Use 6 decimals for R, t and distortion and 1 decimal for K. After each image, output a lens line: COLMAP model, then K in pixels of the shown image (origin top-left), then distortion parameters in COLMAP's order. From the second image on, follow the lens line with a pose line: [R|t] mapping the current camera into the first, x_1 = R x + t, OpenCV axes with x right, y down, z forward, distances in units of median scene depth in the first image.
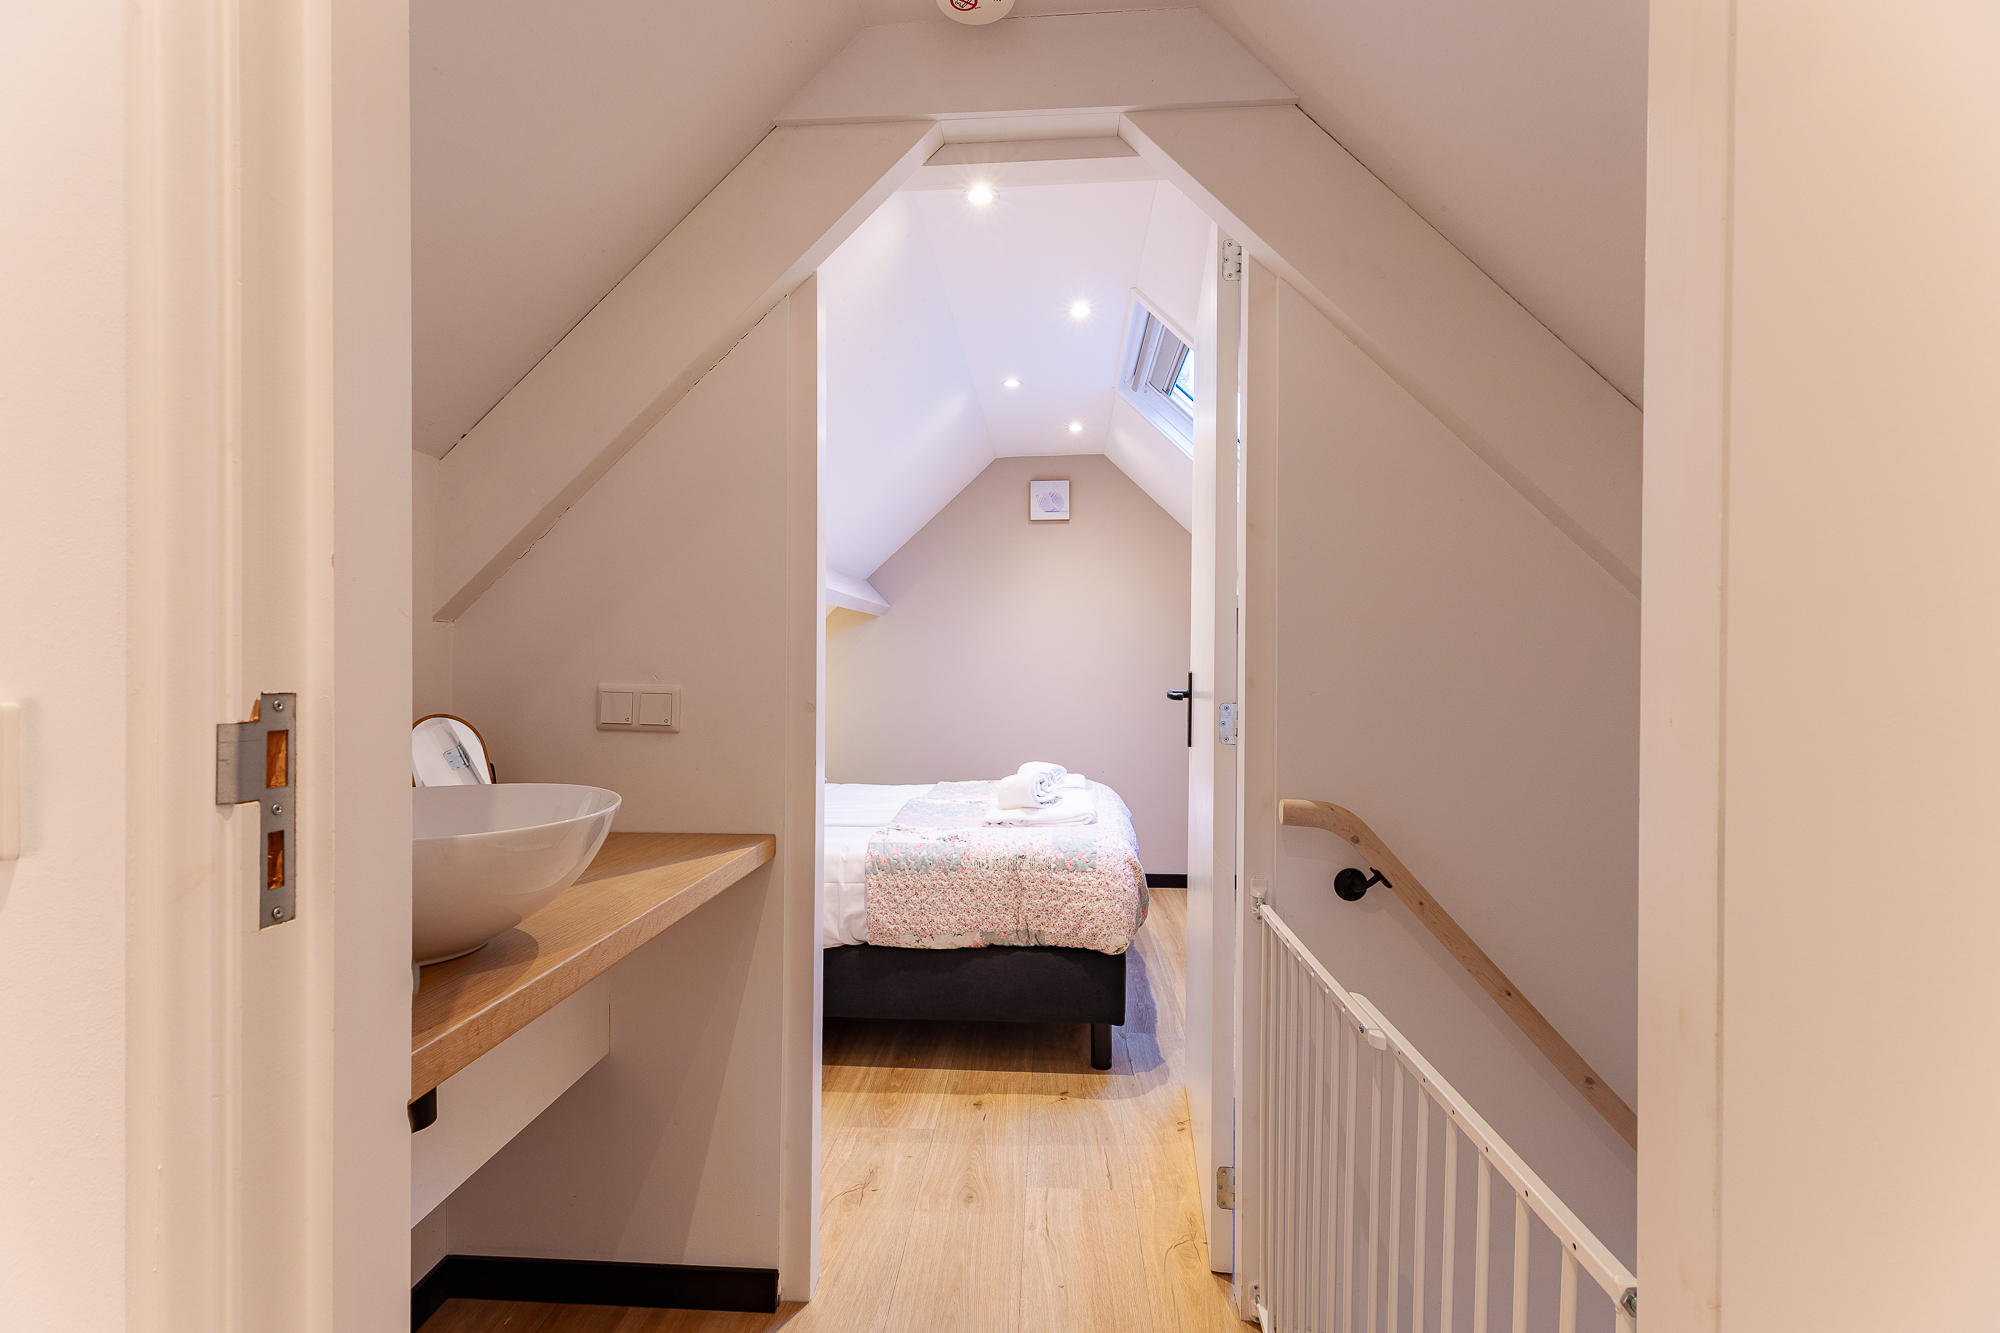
lens RADIAL K [[929.5, 0, 999.2], [0, 929.5, 667.6], [0, 0, 1]] dist [-0.001496, 0.001299]
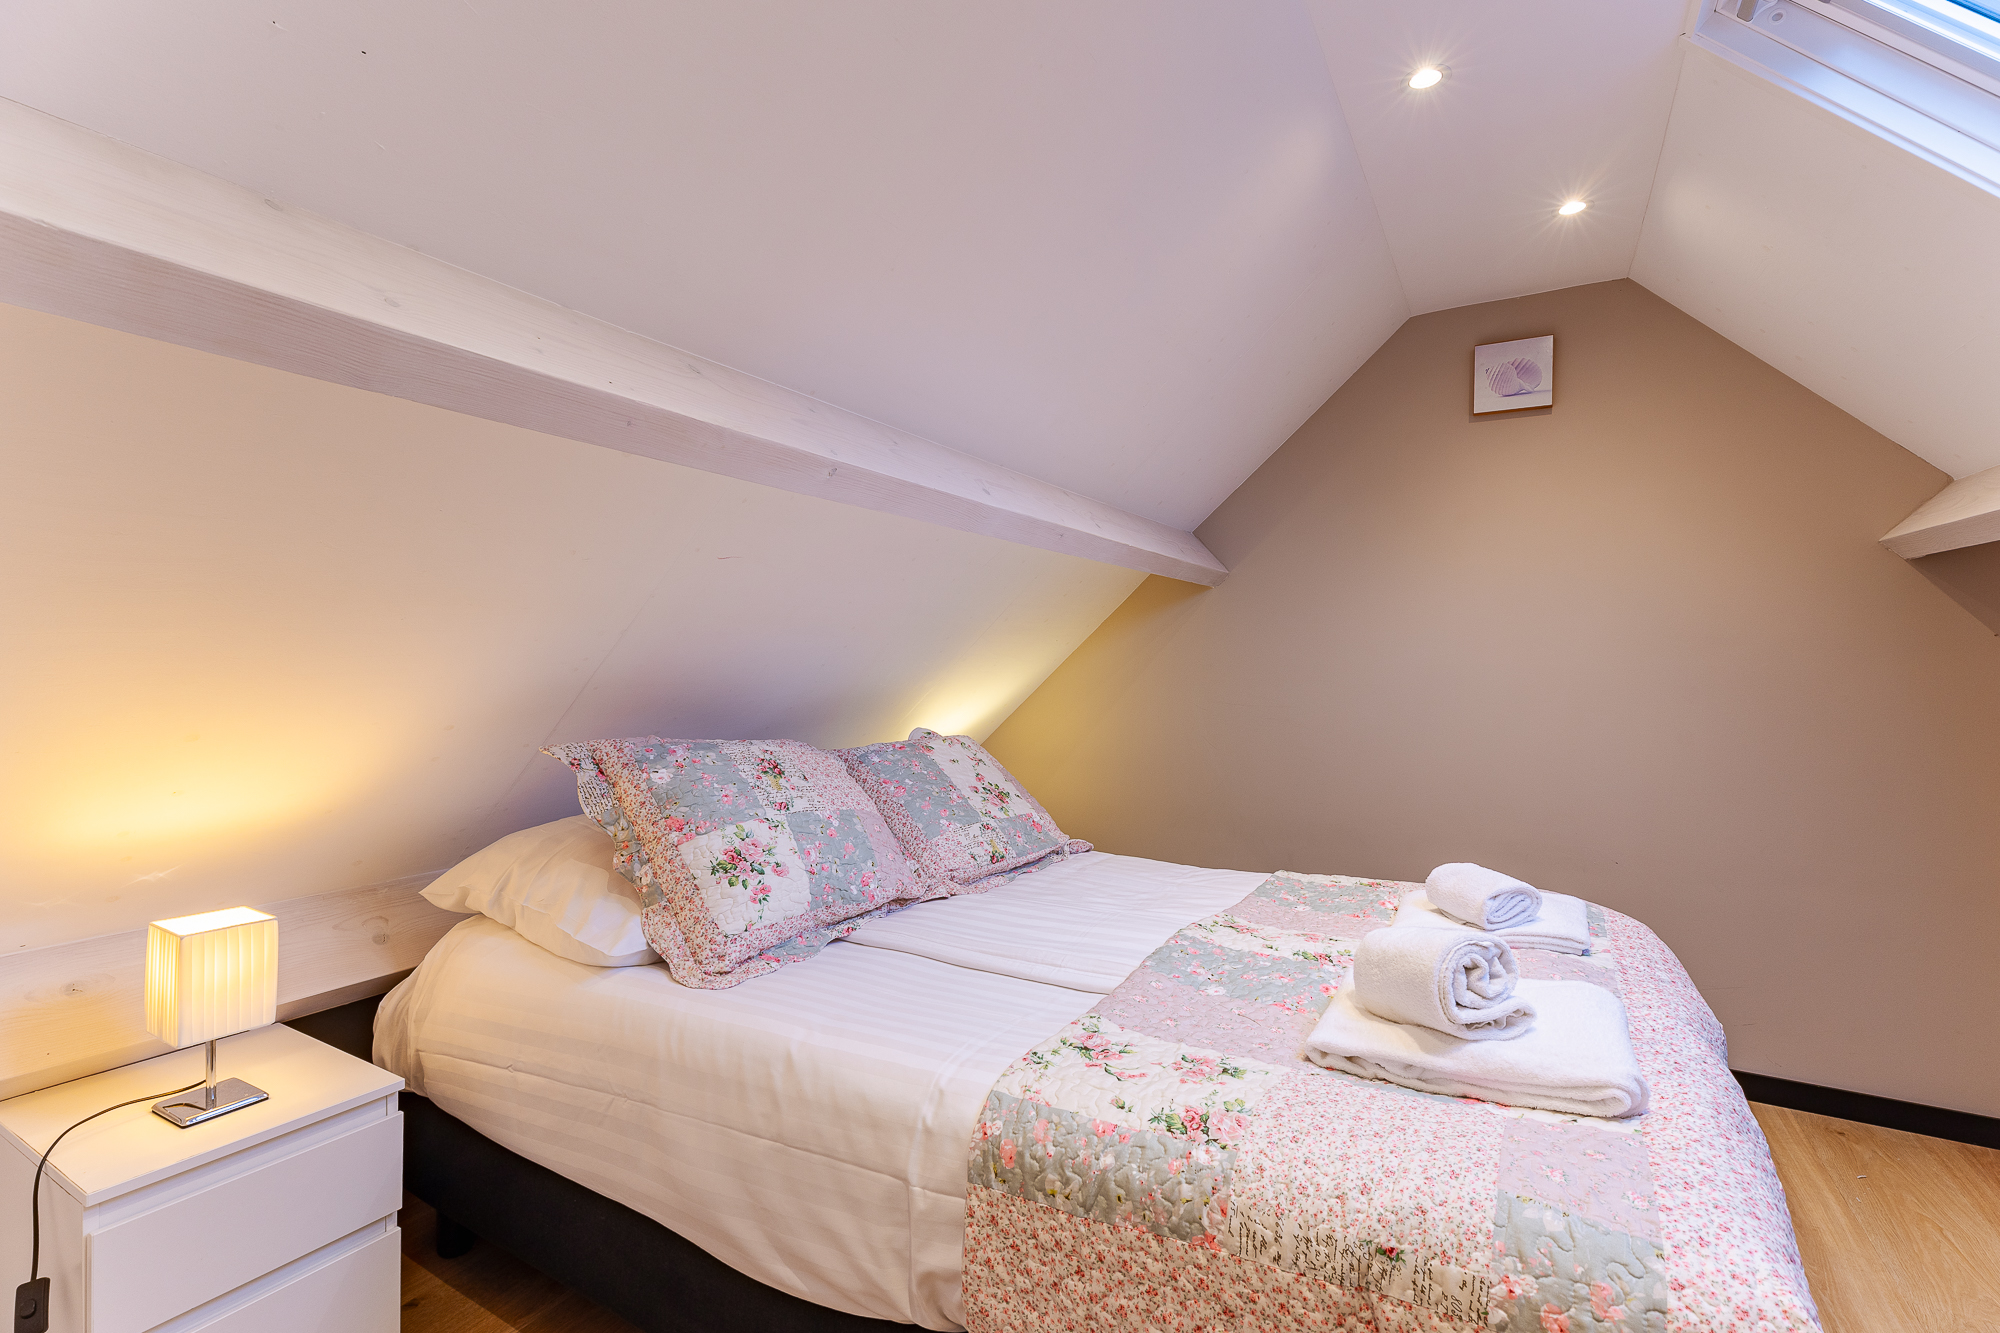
lens RADIAL K [[929.5, 0, 996.1], [0, 929.5, 675.0], [0, 0, 1]] dist [-0.001496, 0.001299]
pose [[0.899545, 0.016956, -0.436500, 0.039107], [-0.012246, 0.999832, 0.013603, -0.001288], [0.436657, -0.006891, 0.899602, 0.642000]]
